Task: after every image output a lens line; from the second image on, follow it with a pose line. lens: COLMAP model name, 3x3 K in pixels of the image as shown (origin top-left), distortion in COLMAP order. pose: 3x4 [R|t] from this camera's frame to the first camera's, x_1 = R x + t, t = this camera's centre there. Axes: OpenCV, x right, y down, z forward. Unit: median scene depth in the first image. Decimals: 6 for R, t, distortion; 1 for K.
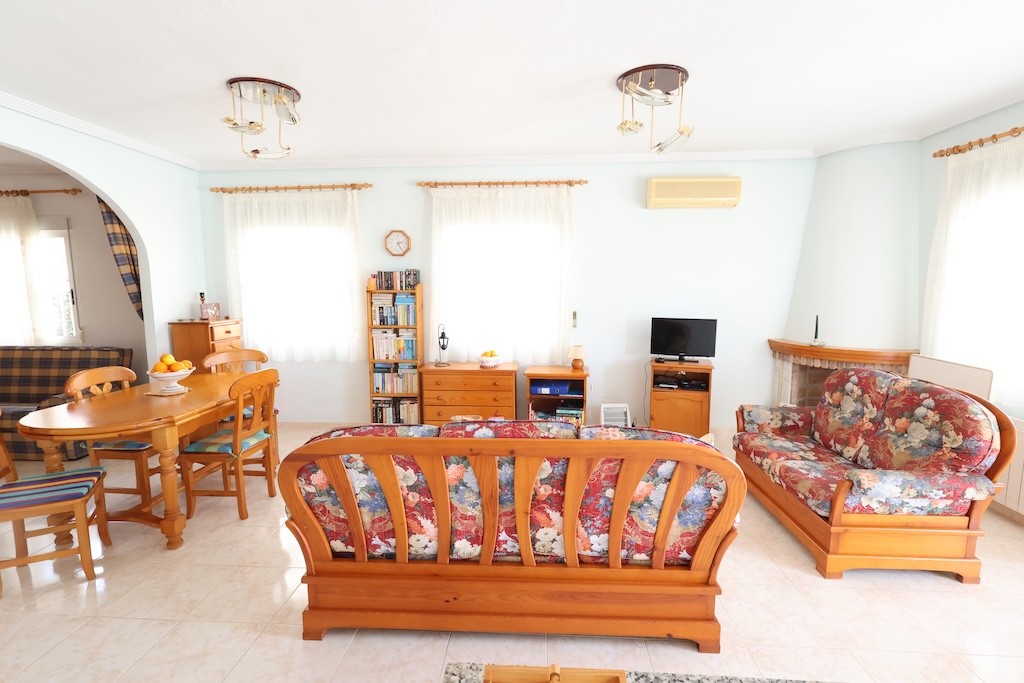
lens RADIAL K [[472.4, 0, 506.9], [0, 472.4, 342.2], [0, 0, 1]] dist [-0.000124, 0.000103]
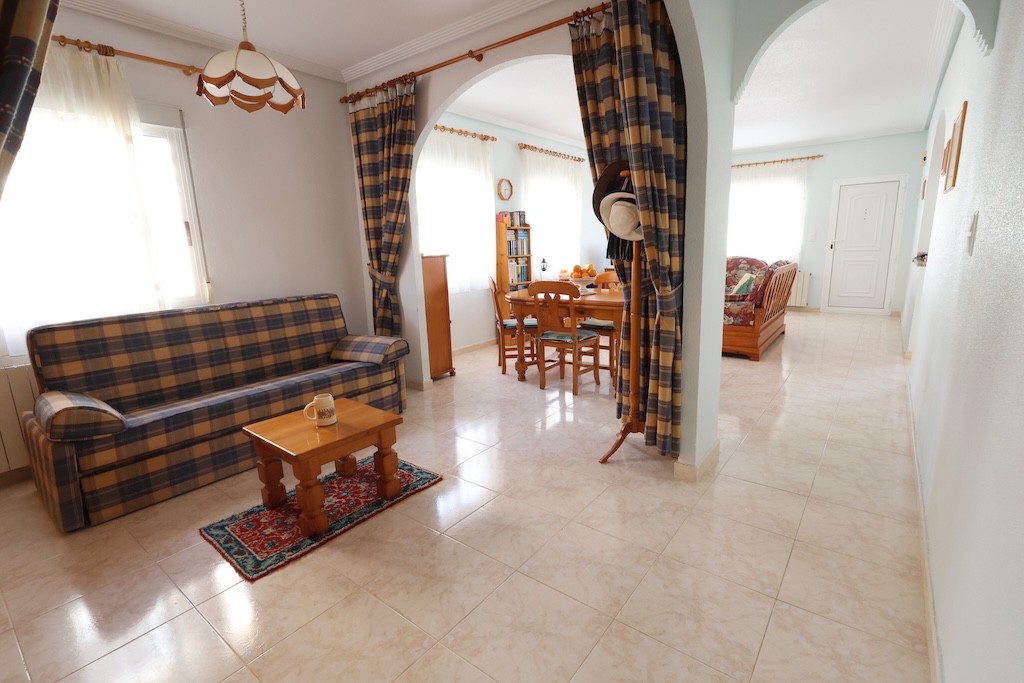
lens RADIAL K [[472.4, 0, 513.0], [0, 472.4, 340.0], [0, 0, 1]] dist [-0.000124, 0.000103]
pose [[0.567121, -0.177021, 0.804387, -1.334486], [0.130319, 0.983614, 0.124584, 0.029746], [-0.813260, 0.034173, 0.580897, 0.276901]]
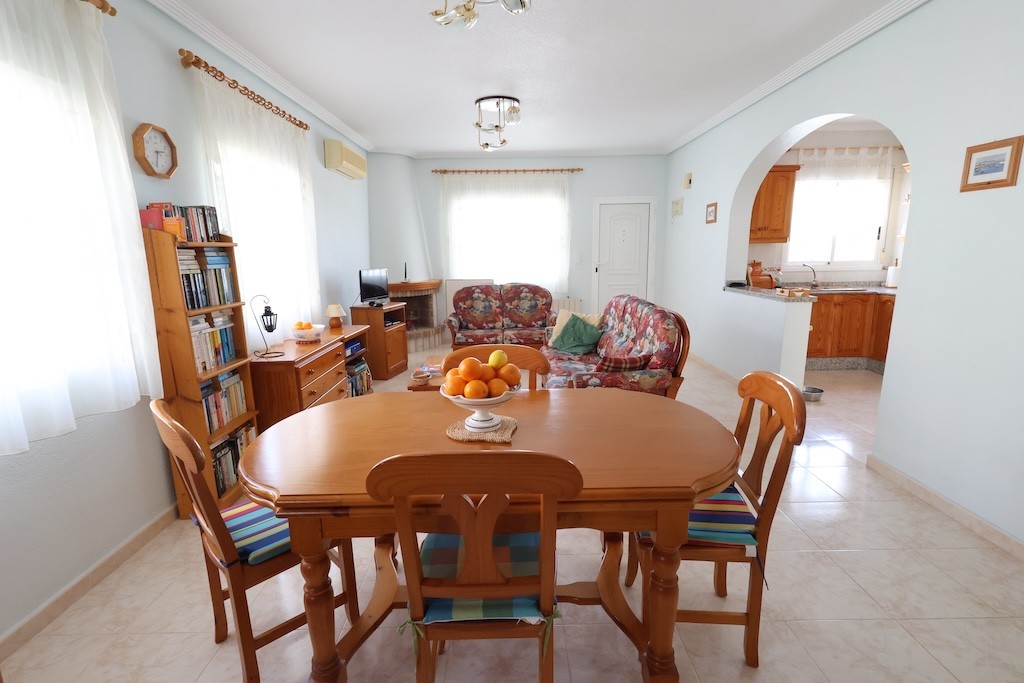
lens RADIAL K [[472.4, 0, 510.1], [0, 472.4, 340.8], [0, 0, 1]] dist [-0.000124, 0.000103]
pose [[-0.064241, -0.187795, 0.980105, -0.826191], [0.143345, 0.970212, 0.195295, -0.055483], [-0.987586, 0.153039, -0.035408, 0.685319]]
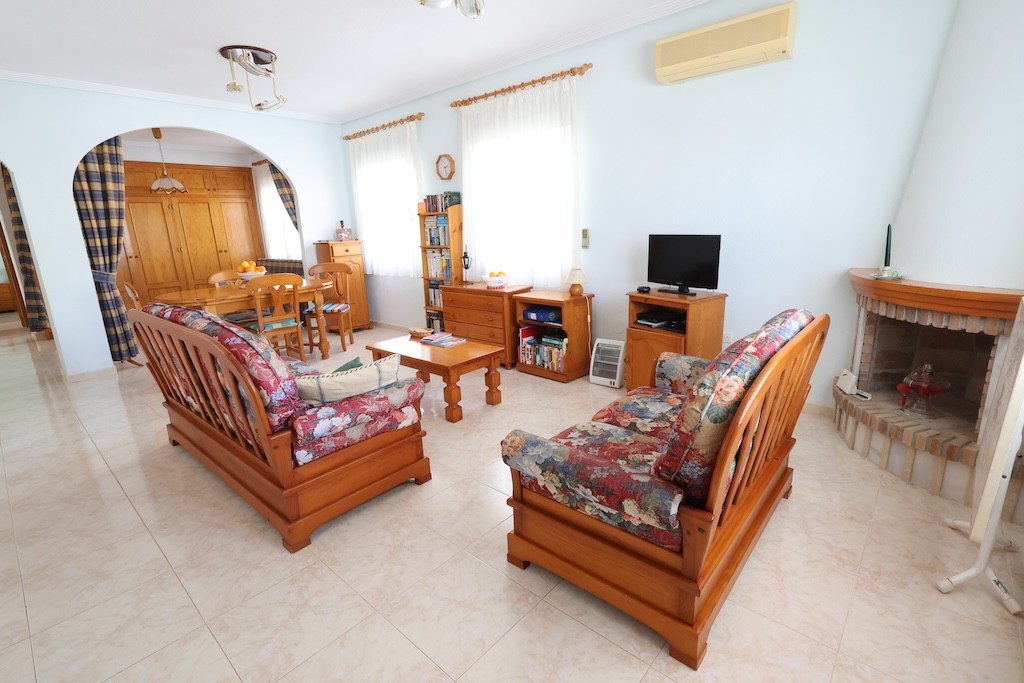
lens RADIAL K [[472.4, 0, 509.8], [0, 472.4, 341.0], [0, 0, 1]] dist [-0.000124, 0.000103]
pose [[0.784903, 0.123329, -0.607221, 0.595703], [-0.040747, 0.988144, 0.148026, 0.014404], [0.618278, -0.091444, 0.780622, 0.228975]]
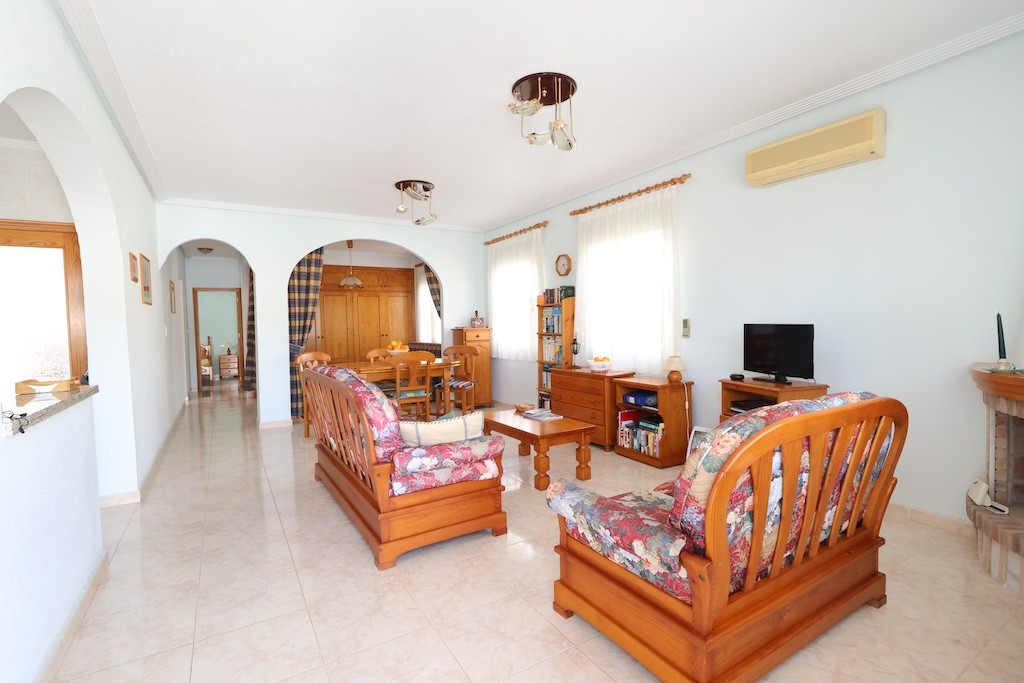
lens RADIAL K [[472.4, 0, 510.5], [0, 472.4, 342.6], [0, 0, 1]] dist [-0.000124, 0.000103]
pose [[0.572920, 0.025402, -0.819218, 0.702664], [-0.084154, 0.996060, -0.027968, 0.032475], [0.815280, 0.084964, 0.572800, 0.224327]]
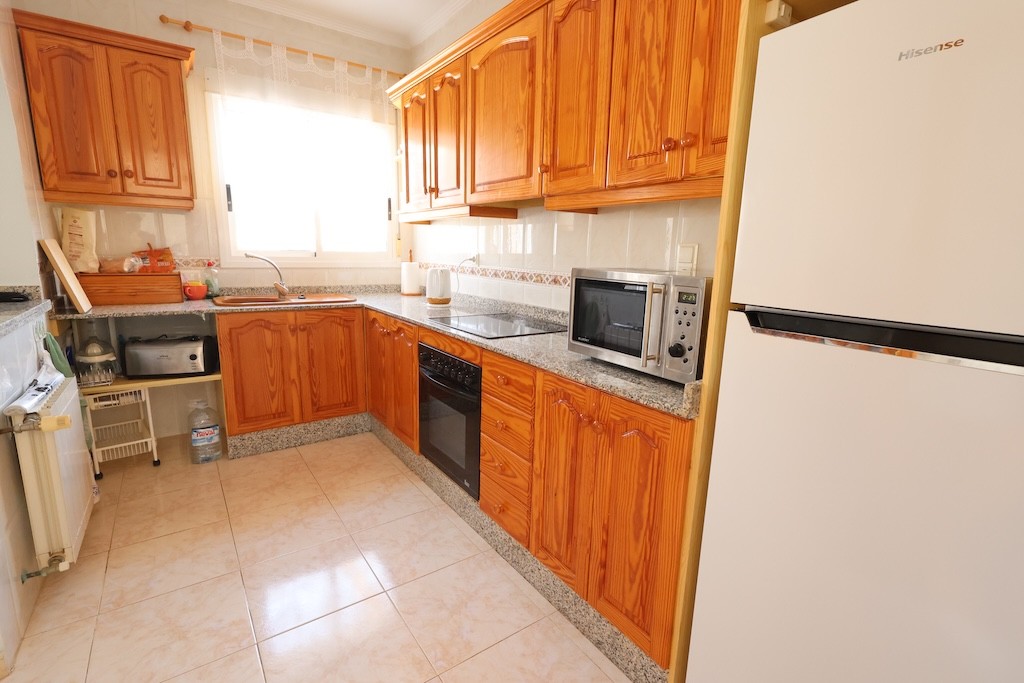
lens RADIAL K [[472.4, 0, 503.9], [0, 472.4, 340.7], [0, 0, 1]] dist [-0.000124, 0.000103]
pose [[-0.622231, -0.165690, 0.765098, -0.395959], [0.074960, 0.960243, 0.268914, 0.061993], [-0.779236, 0.224678, -0.585073, 0.015821]]
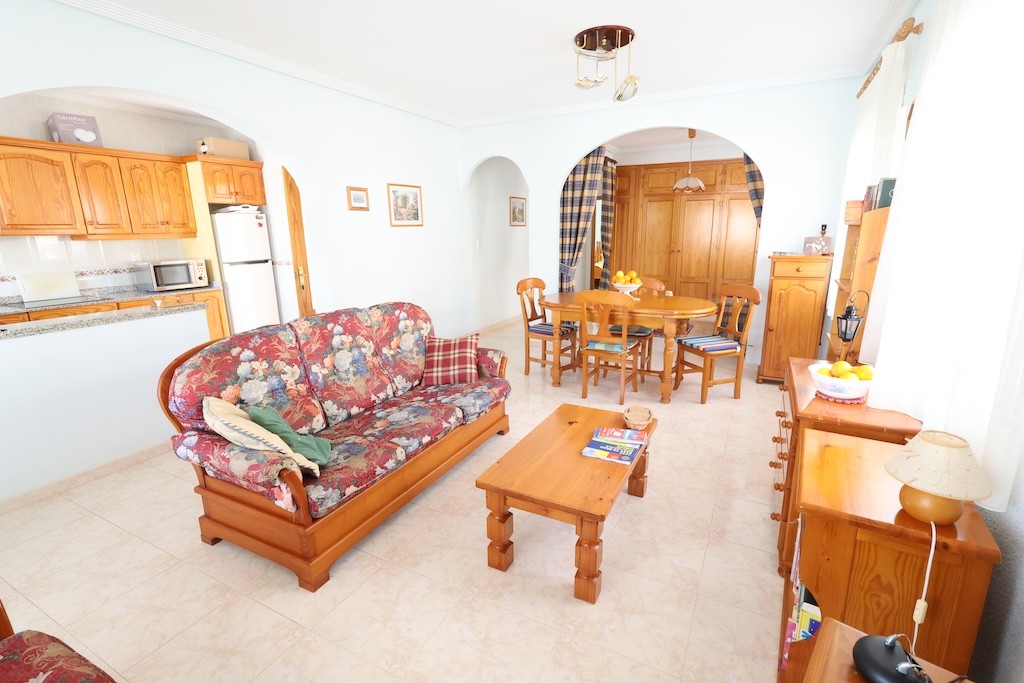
lens RADIAL K [[472.4, 0, 512.6], [0, 472.4, 341.6], [0, 0, 1]] dist [-0.000124, 0.000103]
pose [[-0.408979, 0.221441, -0.885268, 0.457108], [-0.098722, 0.953680, 0.284162, -0.092701], [0.907188, 0.203612, -0.368174, 0.863923]]
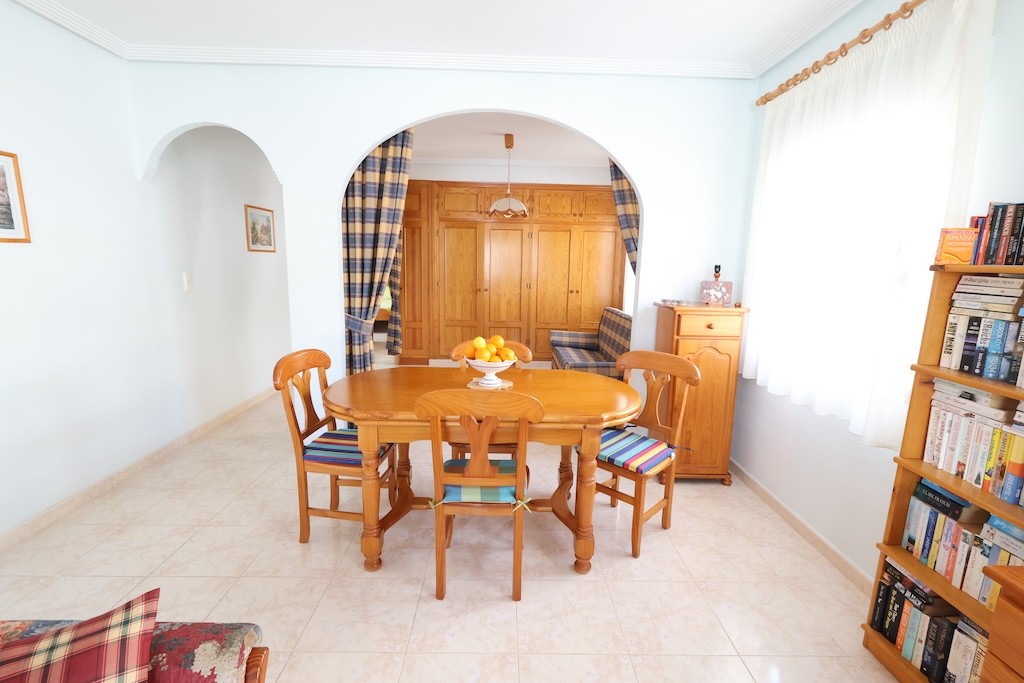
lens RADIAL K [[472.4, 0, 510.6], [0, 472.4, 343.5], [0, 0, 1]] dist [-0.000124, 0.000103]
pose [[0.075903, 0.178000, -0.981099, 0.029264], [-0.145073, 0.975439, 0.165749, -0.066158], [0.986505, 0.129750, 0.099862, 0.667485]]
